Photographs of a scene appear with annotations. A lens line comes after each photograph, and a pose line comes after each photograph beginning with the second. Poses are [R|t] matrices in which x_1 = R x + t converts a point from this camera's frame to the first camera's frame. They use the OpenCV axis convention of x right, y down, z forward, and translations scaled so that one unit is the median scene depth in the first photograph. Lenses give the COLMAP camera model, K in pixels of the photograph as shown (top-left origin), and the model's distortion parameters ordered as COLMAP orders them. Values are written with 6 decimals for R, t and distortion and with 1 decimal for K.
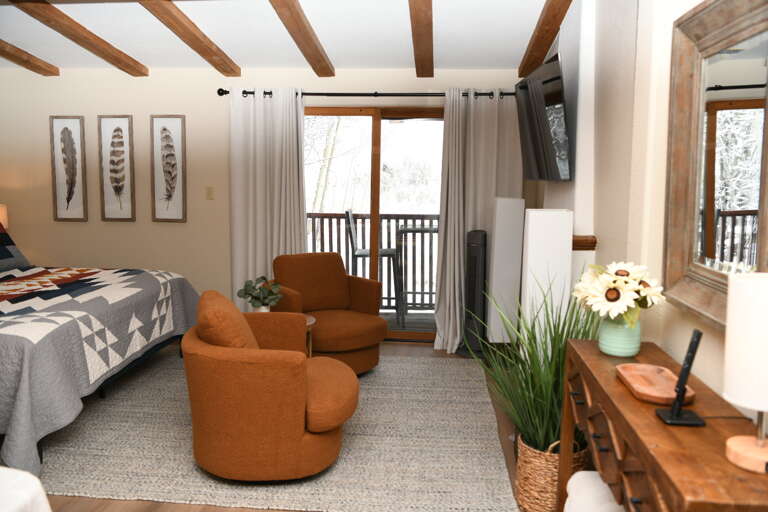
lens RADIAL K [[644.3, 0, 381.4], [0, 644.3, 255.0], [0, 0, 1]] dist [-0.026073, 0.020643]
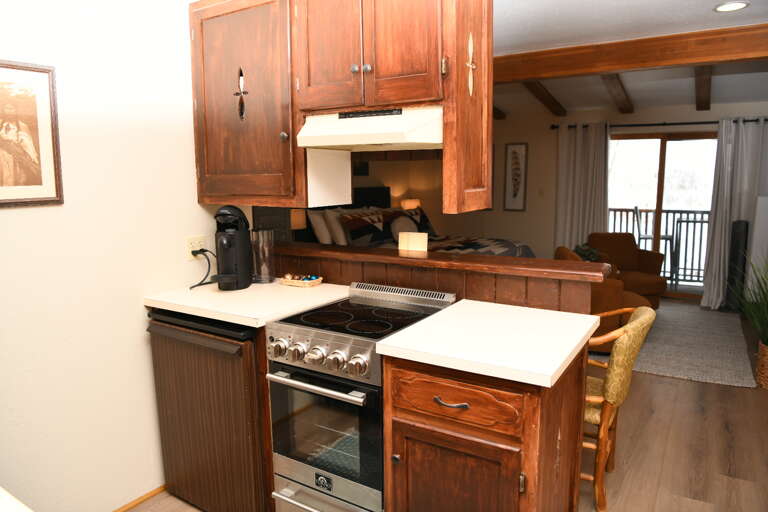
lens RADIAL K [[531.0, 0, 381.5], [0, 531.0, 256.9], [0, 0, 1]] dist [-0.063451, 0.006506]
pose [[0.892319, 0.050030, -0.448623, -0.038595], [-0.042561, 0.998736, 0.026724, 0.043764], [0.449394, -0.004753, 0.893321, -0.331647]]
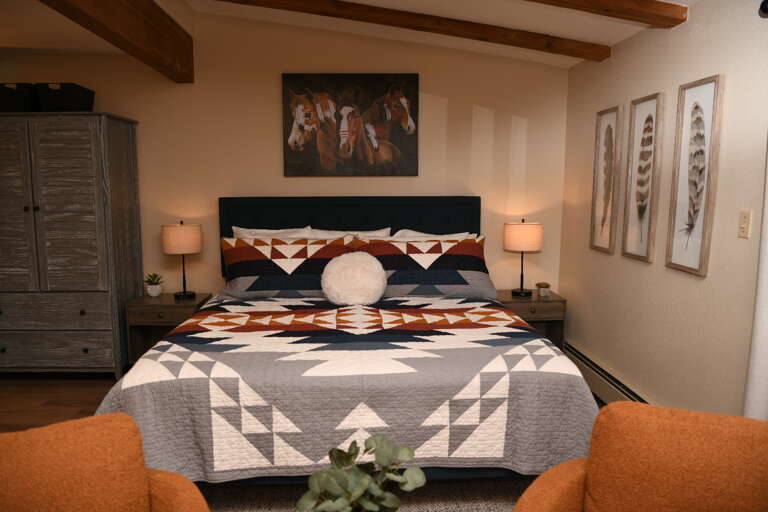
lens RADIAL K [[531.0, 0, 381.5], [0, 531.0, 256.9], [0, 0, 1]] dist [-0.063451, 0.006506]
pose [[0.144504, 0.119046, -0.982317, 0.088893], [-0.127167, 0.986738, 0.100875, -0.084896], [0.981299, 0.110342, 0.157726, 0.739327]]
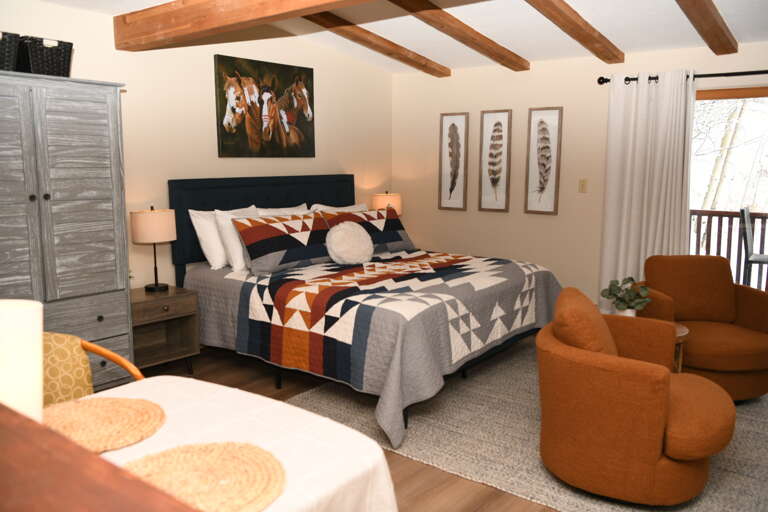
lens RADIAL K [[644.3, 0, 381.4], [0, 644.3, 255.0], [0, 0, 1]] dist [-0.026073, 0.020643]
pose [[0.839824, 0.069257, -0.538422, 0.007959], [-0.062627, 0.997567, 0.030632, -0.003498], [0.539234, 0.007994, 0.842118, 0.021817]]
